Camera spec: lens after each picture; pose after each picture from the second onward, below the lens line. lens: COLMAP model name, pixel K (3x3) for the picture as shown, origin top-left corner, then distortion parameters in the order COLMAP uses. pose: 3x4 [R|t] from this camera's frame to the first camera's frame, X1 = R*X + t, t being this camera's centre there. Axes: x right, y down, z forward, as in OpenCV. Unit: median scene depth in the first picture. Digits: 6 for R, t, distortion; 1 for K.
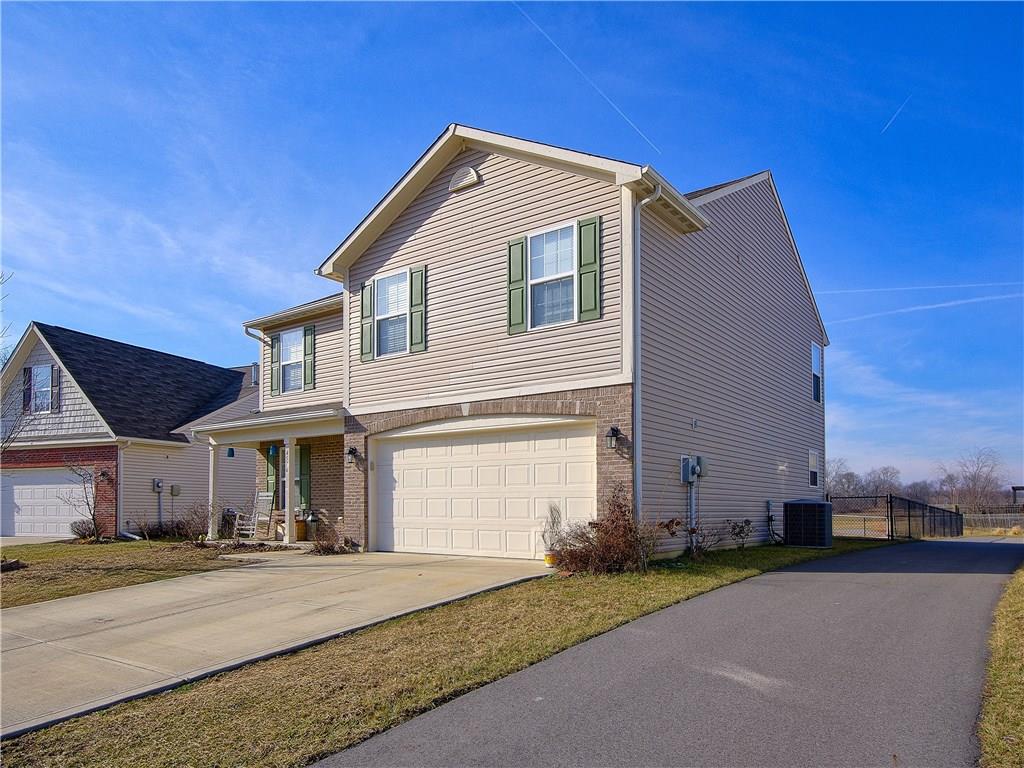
lens RADIAL K [[690.5, 0, 512.4], [0, 690.5, 383.5], [0, 0, 1]] dist [-0.004209, -0.002905]
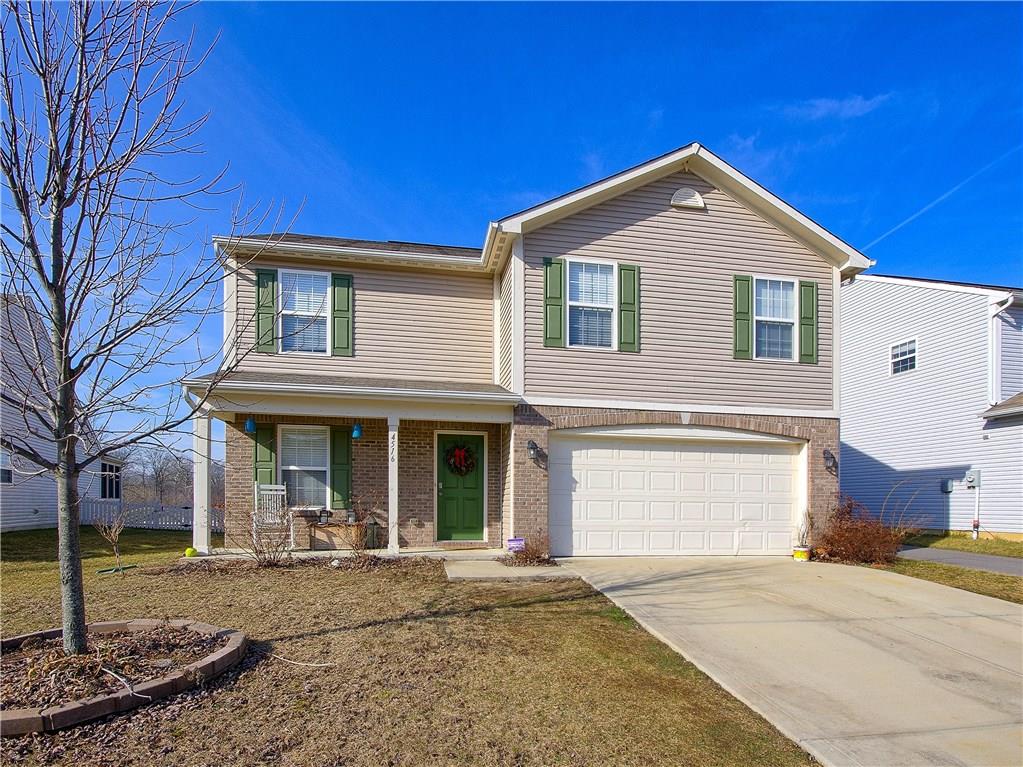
lens RADIAL K [[531.4, 0, 513.7], [0, 531.4, 434.6], [0, 0, 1]] dist [0.002836, 0.000388]
pose [[0.688194, 0.103845, 0.718057, -0.765360], [-0.139827, 0.990133, -0.009180, 0.098228], [-0.711925, -0.094086, 0.695924, 0.571637]]
